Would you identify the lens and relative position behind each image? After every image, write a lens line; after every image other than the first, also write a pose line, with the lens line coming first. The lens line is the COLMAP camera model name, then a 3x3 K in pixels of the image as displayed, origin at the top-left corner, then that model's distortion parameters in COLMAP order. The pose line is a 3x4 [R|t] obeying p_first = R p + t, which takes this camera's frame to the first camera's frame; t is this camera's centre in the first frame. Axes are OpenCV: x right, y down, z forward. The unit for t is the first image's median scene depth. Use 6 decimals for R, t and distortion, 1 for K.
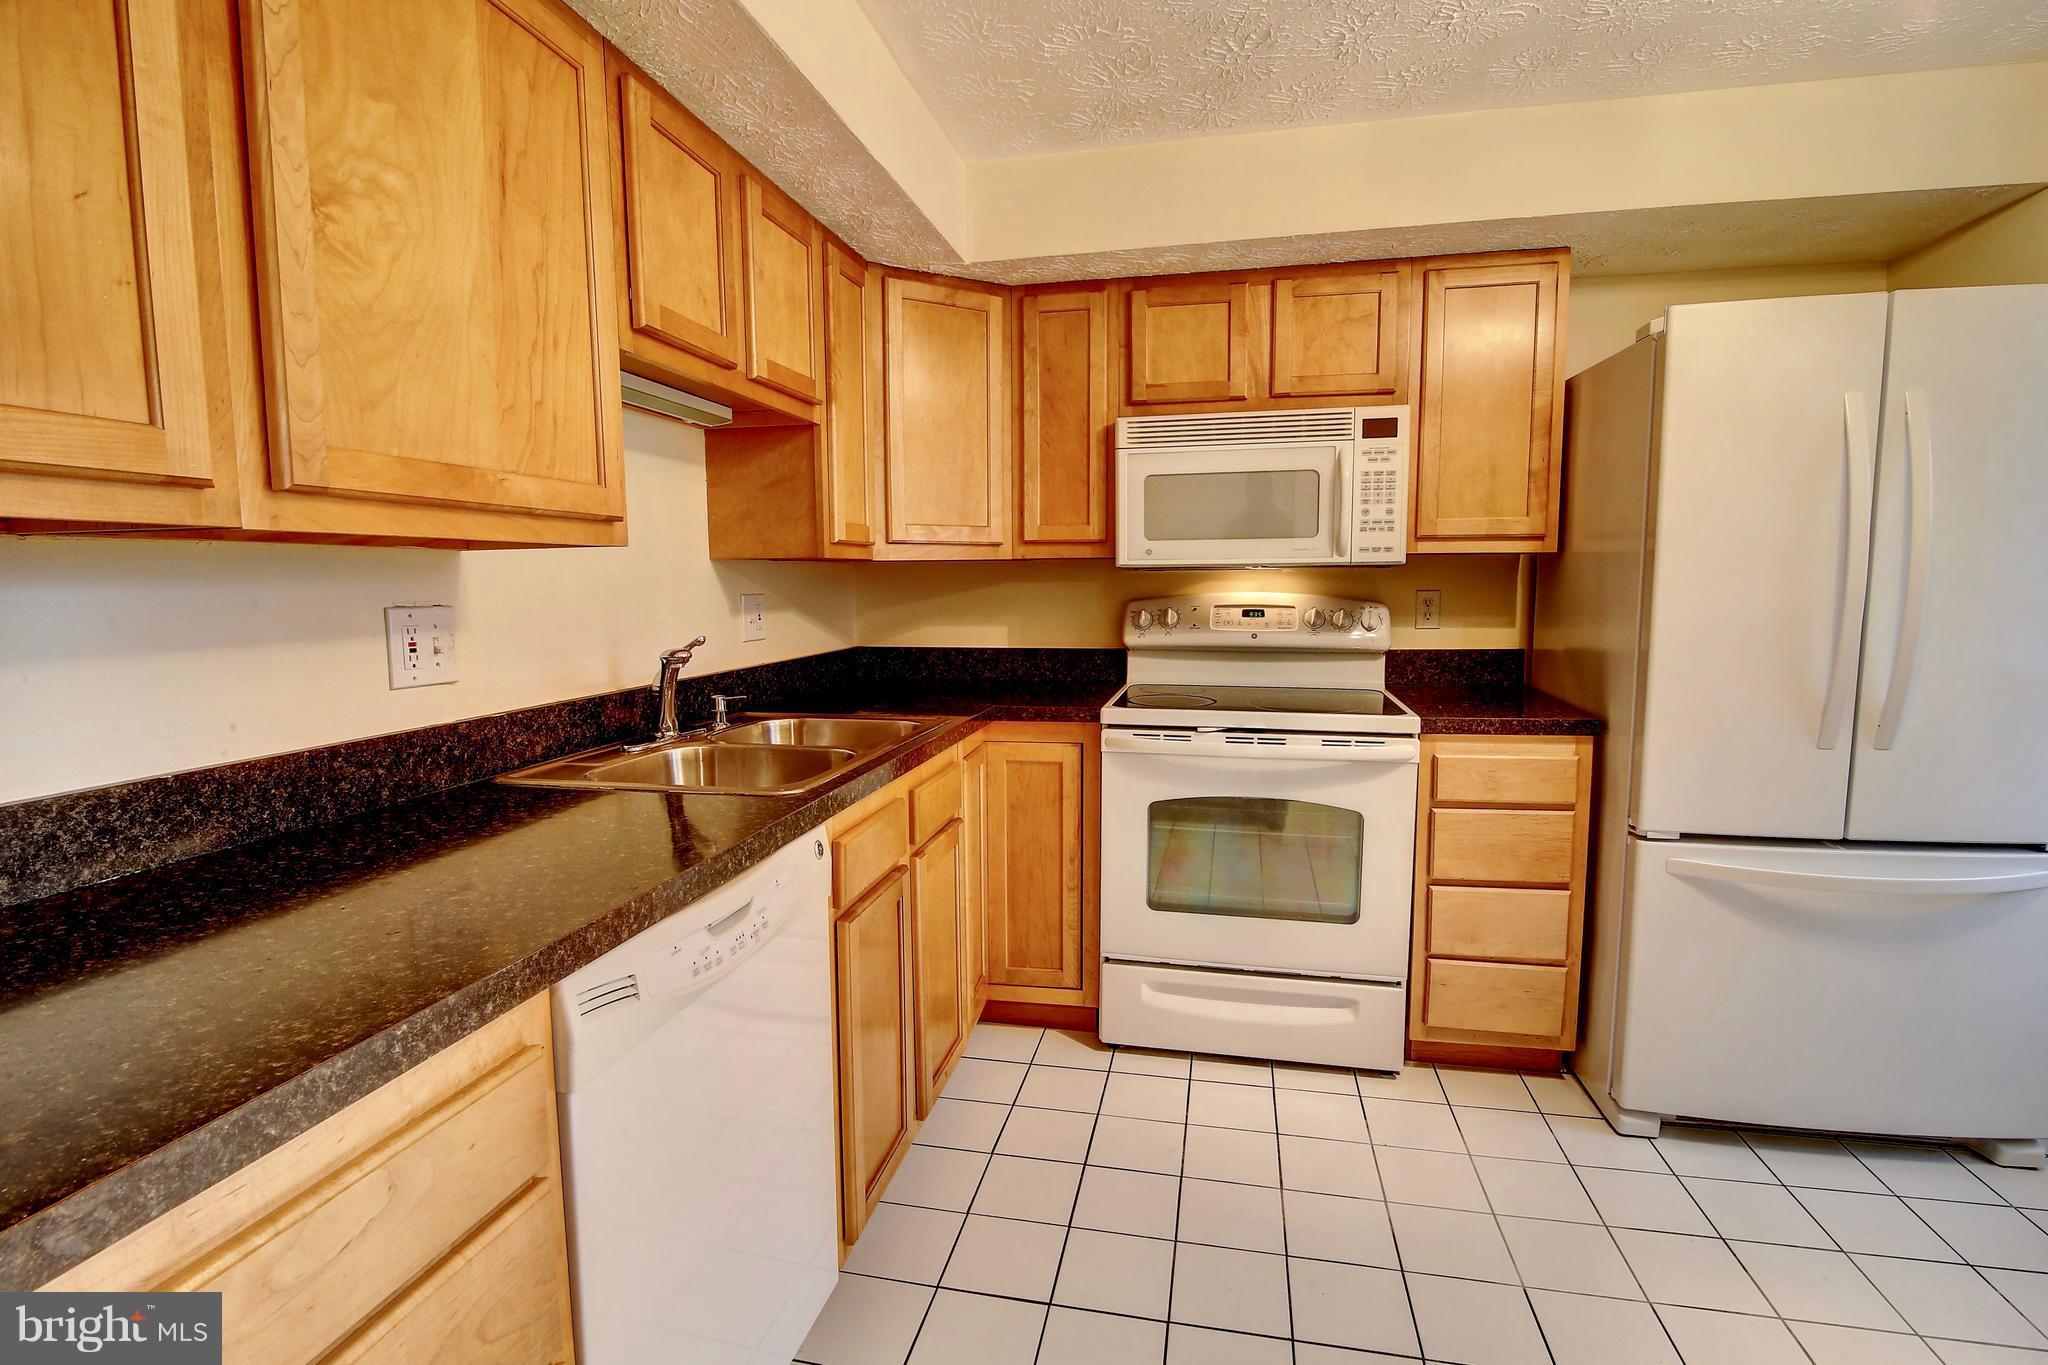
lens RADIAL K [[964.0, 0, 1055.6], [0, 964.0, 683.7], [0, 0, 1]] dist [-0.019430, -0.000450]
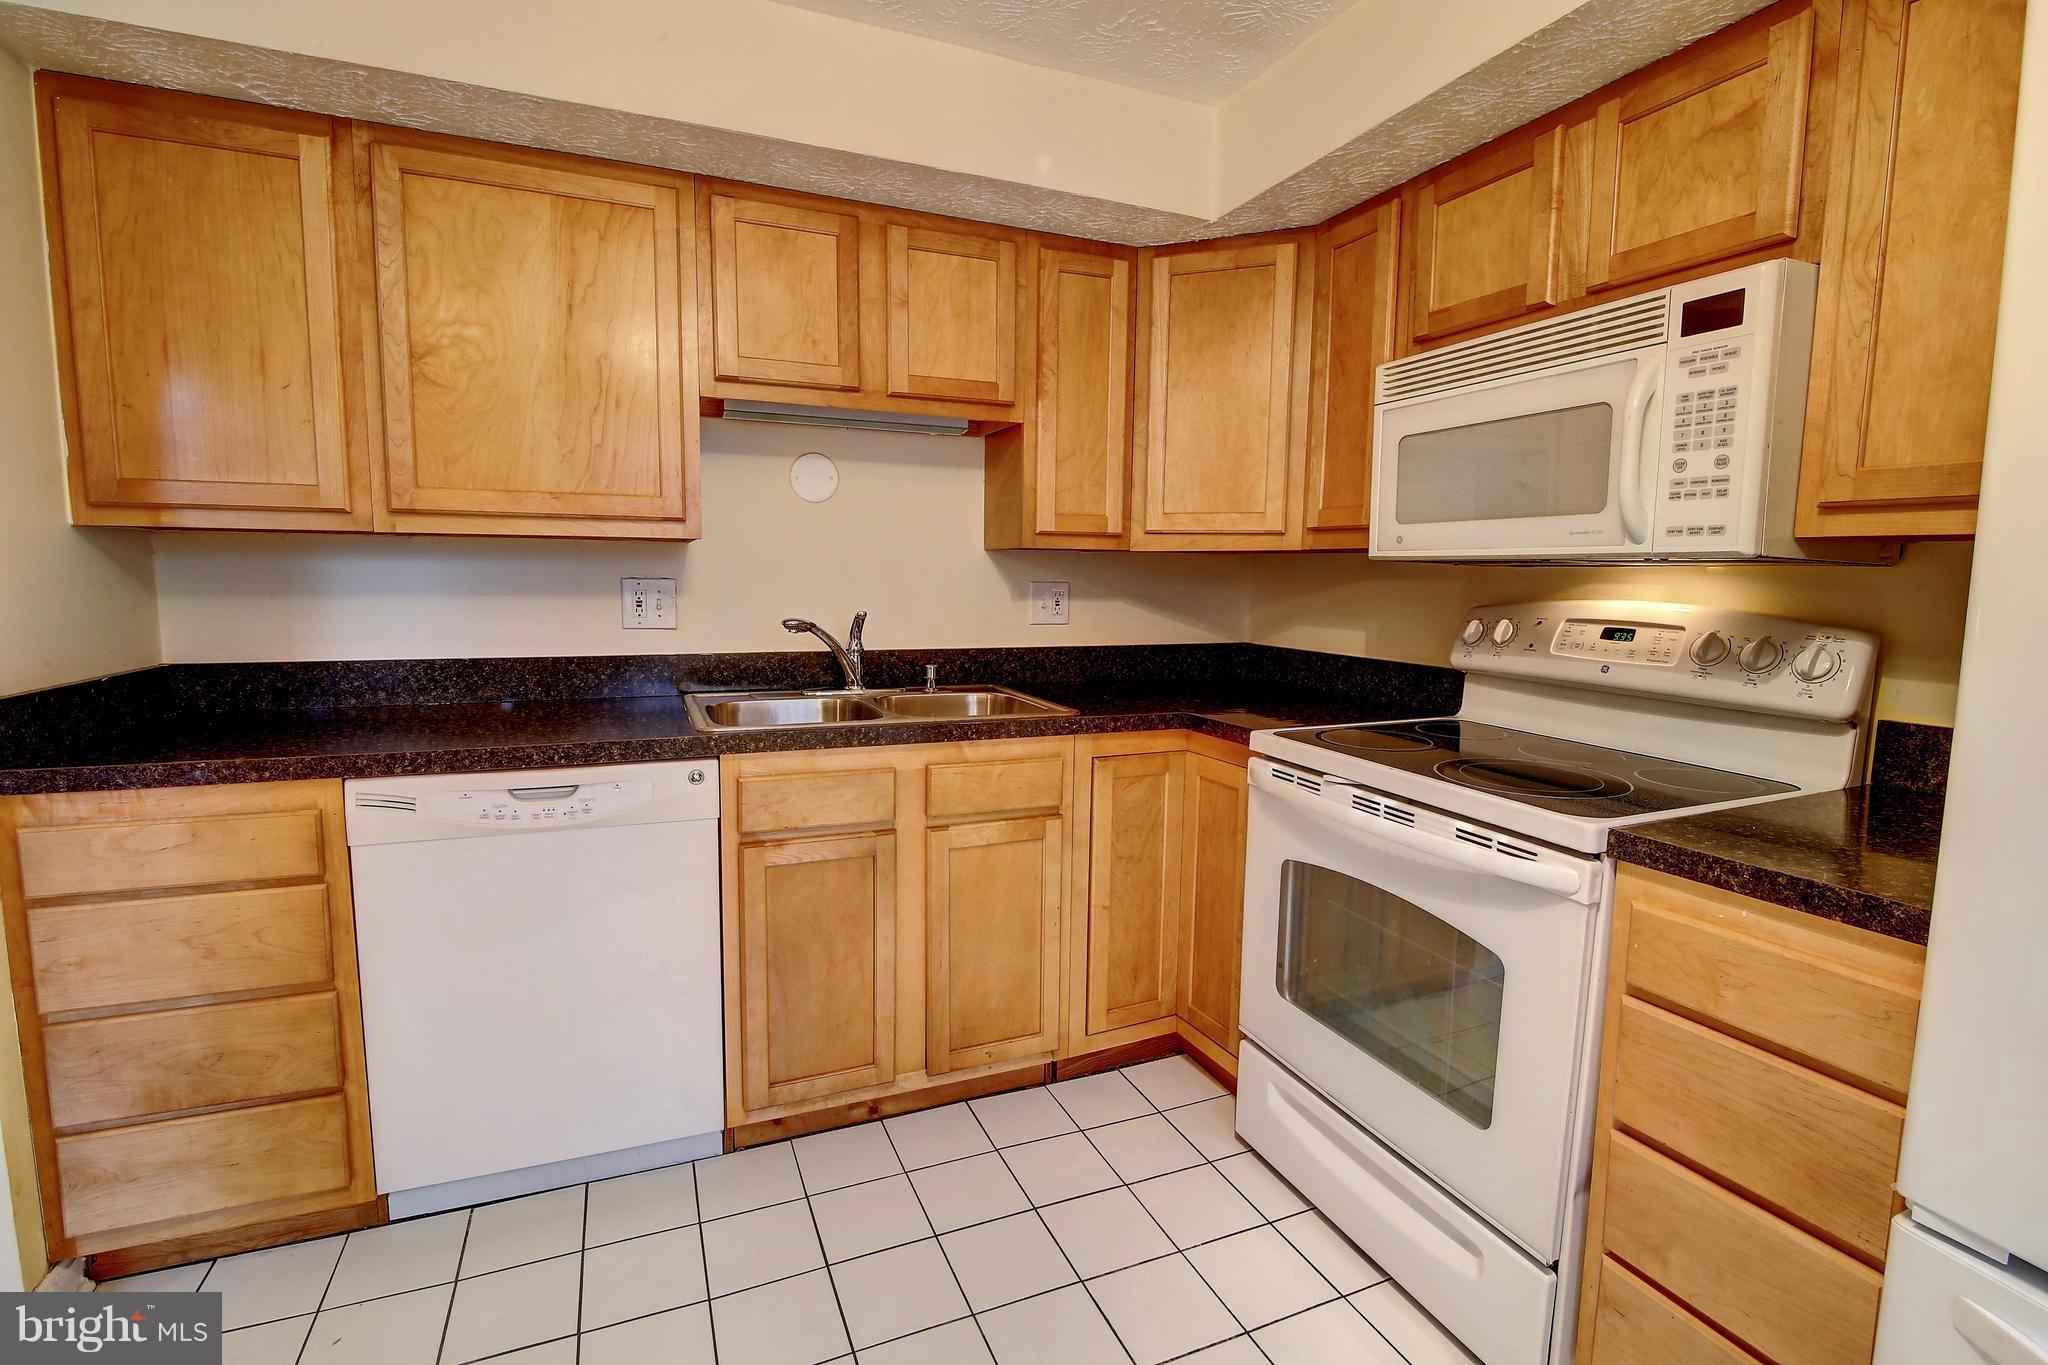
lens RADIAL K [[964.0, 0, 1040.4], [0, 964.0, 684.4], [0, 0, 1]] dist [-0.019430, -0.000450]
pose [[0.561171, 0.111471, -0.820159, 0.612305], [-0.107876, 0.992288, 0.061054, -0.044218], [0.820640, 0.054214, 0.568868, 0.384169]]
